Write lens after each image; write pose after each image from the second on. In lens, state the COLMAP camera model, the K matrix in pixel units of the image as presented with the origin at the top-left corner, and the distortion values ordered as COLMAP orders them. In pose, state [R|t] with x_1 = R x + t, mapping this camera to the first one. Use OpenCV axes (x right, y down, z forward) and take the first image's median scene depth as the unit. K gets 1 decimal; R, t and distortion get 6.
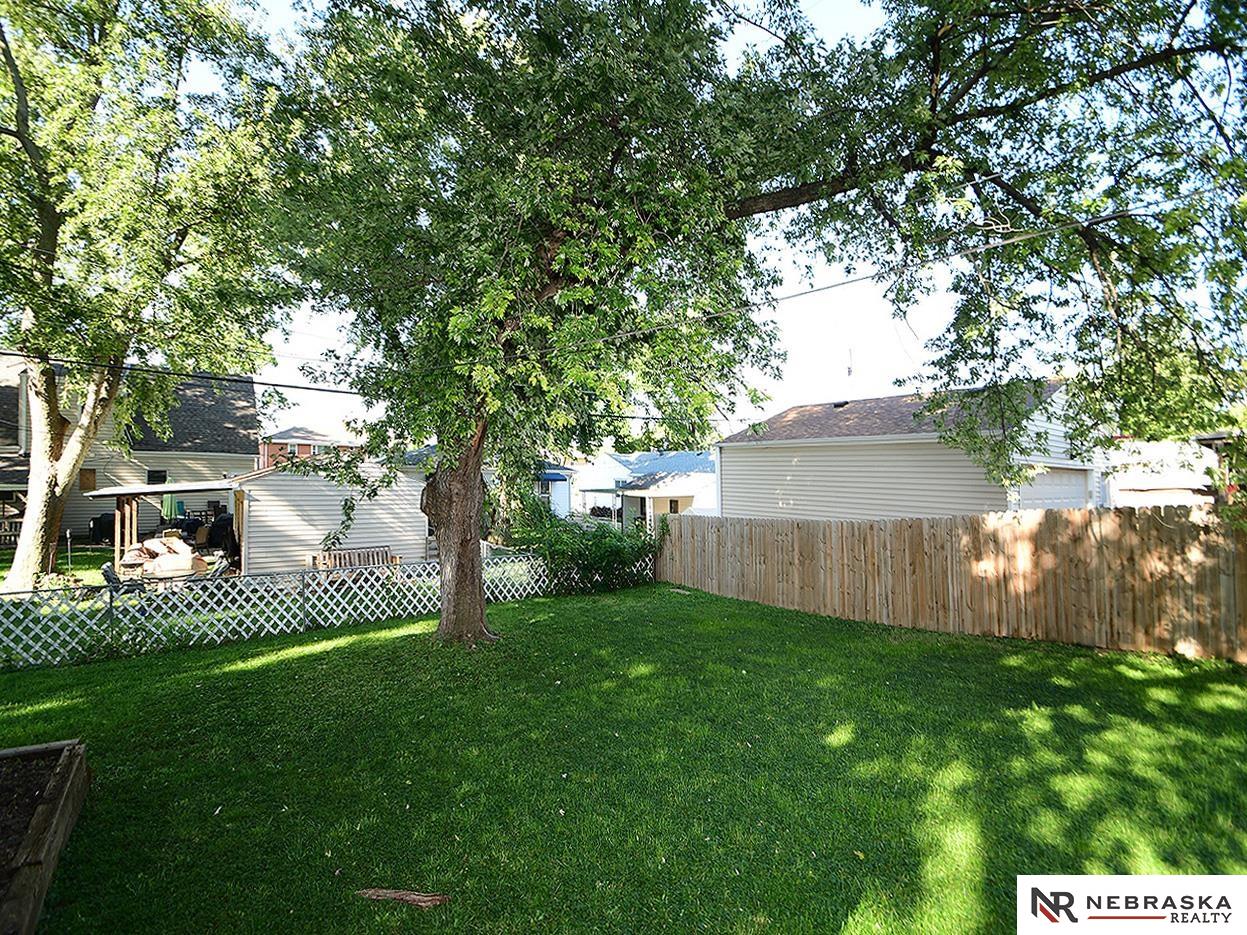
lens RADIAL K [[546.3, 0, 623.0], [0, 546.3, 468.6], [0, 0, 1]] dist [-0.016059, -0.001720]
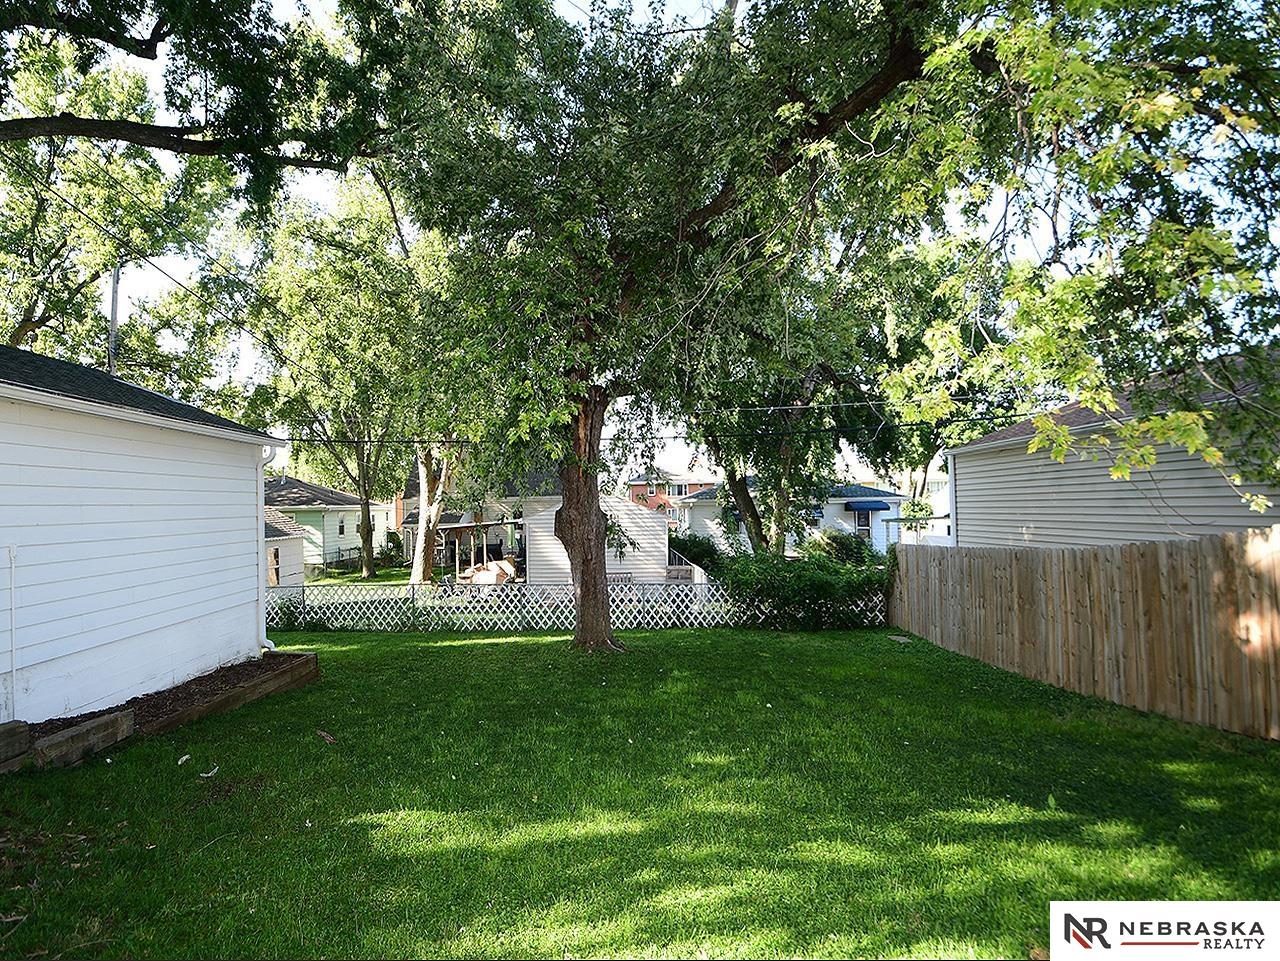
lens RADIAL K [[643.3, 0, 637.6], [0, 643.3, 475.6], [0, 0, 1]] dist [-0.020082, -0.000620]
pose [[0.738834, -0.074200, -0.669790, 0.589792], [0.040770, 0.997021, -0.065478, 0.036898], [0.672653, 0.021070, 0.739658, 0.037369]]
